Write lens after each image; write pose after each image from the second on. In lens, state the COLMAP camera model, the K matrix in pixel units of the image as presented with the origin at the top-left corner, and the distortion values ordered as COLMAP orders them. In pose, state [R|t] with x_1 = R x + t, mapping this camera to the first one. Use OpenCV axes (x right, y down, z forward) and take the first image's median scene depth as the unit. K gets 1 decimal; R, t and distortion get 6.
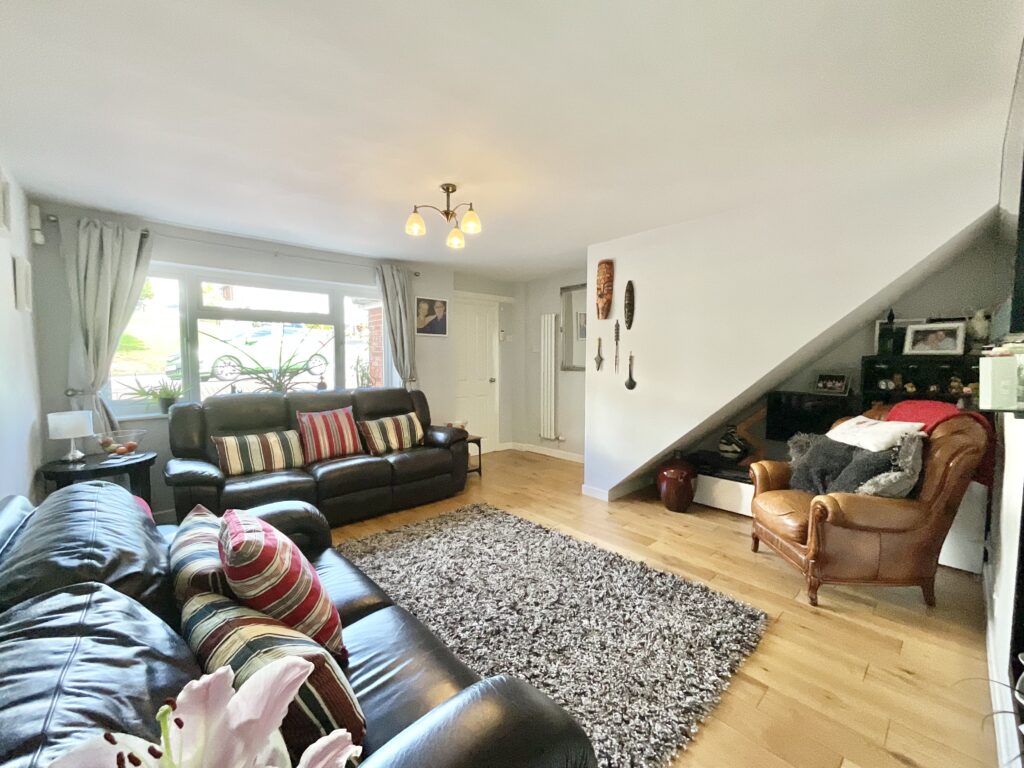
lens RADIAL K [[415.9, 0, 516.4], [0, 415.9, 385.9], [0, 0, 1]] dist [-0.000081, -0.000343]
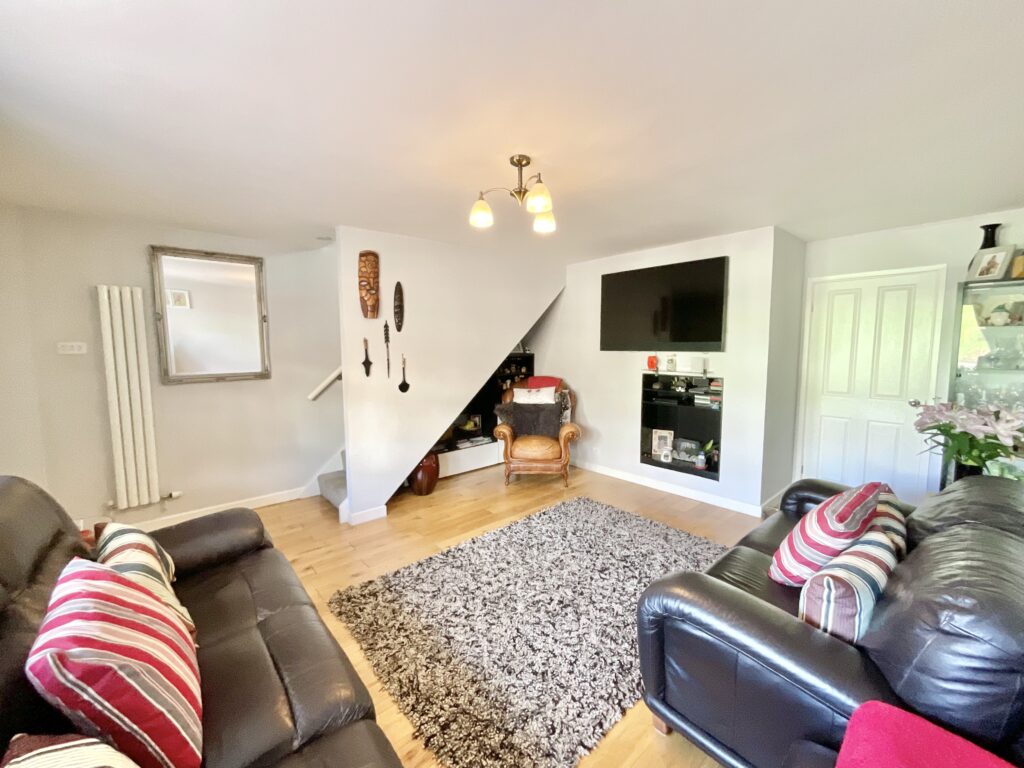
lens RADIAL K [[415.9, 0, 509.2], [0, 415.9, 381.6], [0, 0, 1]] dist [-0.000081, -0.000343]
pose [[0.040255, -0.094827, 0.994680, -0.704206], [0.076100, 0.992886, 0.091576, -0.088309], [-0.996287, 0.072009, 0.047185, 0.700898]]
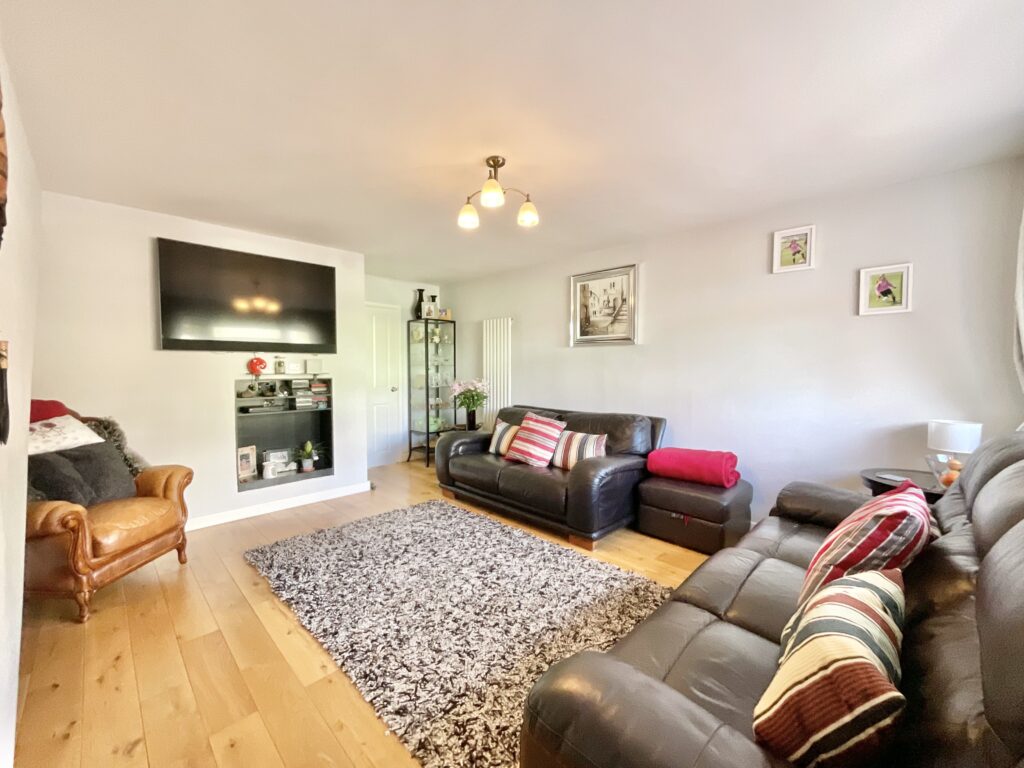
lens RADIAL K [[415.9, 0, 509.7], [0, 415.9, 386.3], [0, 0, 1]] dist [-0.000081, -0.000343]
pose [[-0.999371, -0.003946, -0.035251, -0.111984], [-0.008037, 0.993139, 0.116665, -0.076244], [0.034548, 0.116875, -0.992546, 1.333414]]
